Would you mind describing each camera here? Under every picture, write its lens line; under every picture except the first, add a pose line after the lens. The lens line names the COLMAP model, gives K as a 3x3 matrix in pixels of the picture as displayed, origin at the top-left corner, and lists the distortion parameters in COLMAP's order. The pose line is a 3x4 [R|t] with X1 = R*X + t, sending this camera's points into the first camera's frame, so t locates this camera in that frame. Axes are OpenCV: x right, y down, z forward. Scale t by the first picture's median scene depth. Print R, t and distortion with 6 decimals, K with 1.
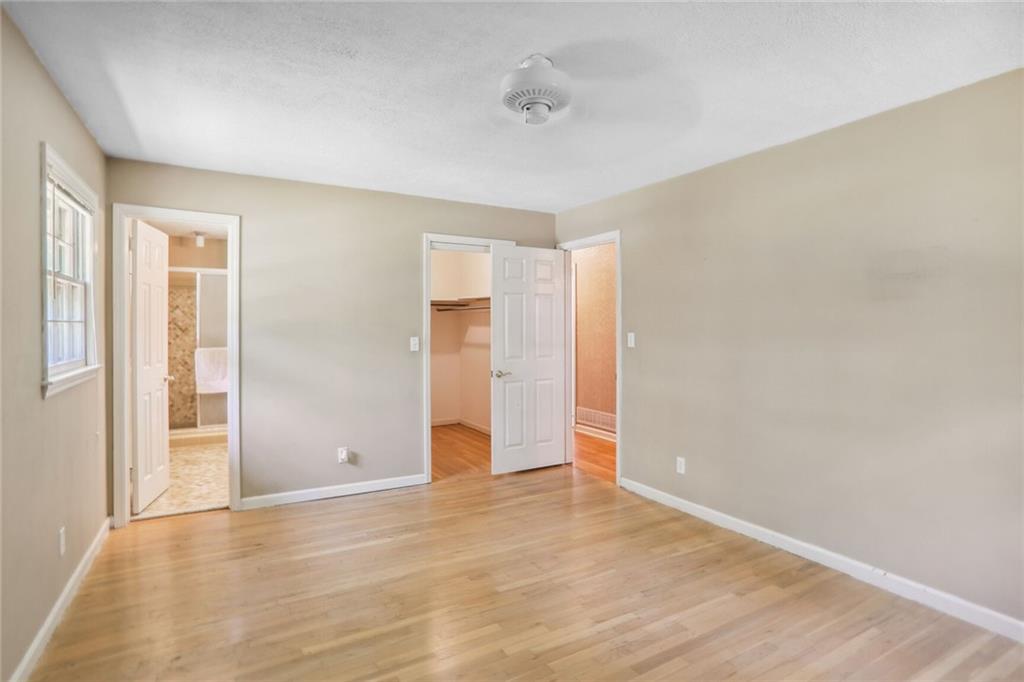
lens RADIAL K [[516.5, 0, 512.0], [0, 516.5, 341.0], [0, 0, 1]] dist [-0.072822, 0.036845]
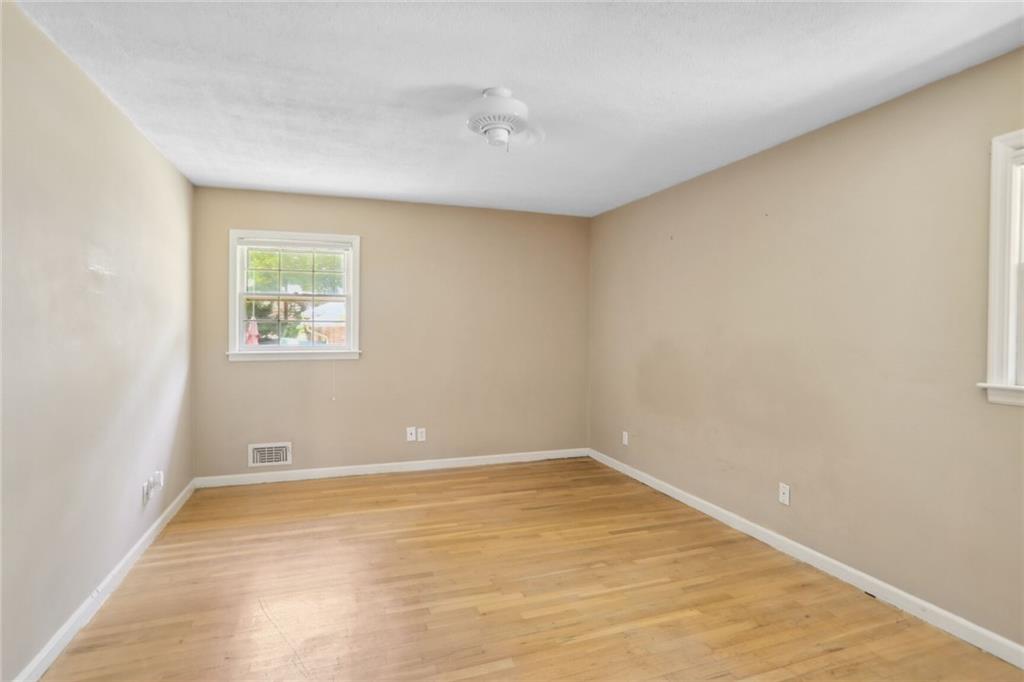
lens RADIAL K [[516.5, 0, 512.0], [0, 516.5, 341.0], [0, 0, 1]] dist [-0.072822, 0.036845]
pose [[-0.983509, -0.009668, 0.180598, -0.195005], [0.000047, 0.998557, 0.053710, -0.052491], [-0.180857, 0.052833, -0.982089, 2.077844]]
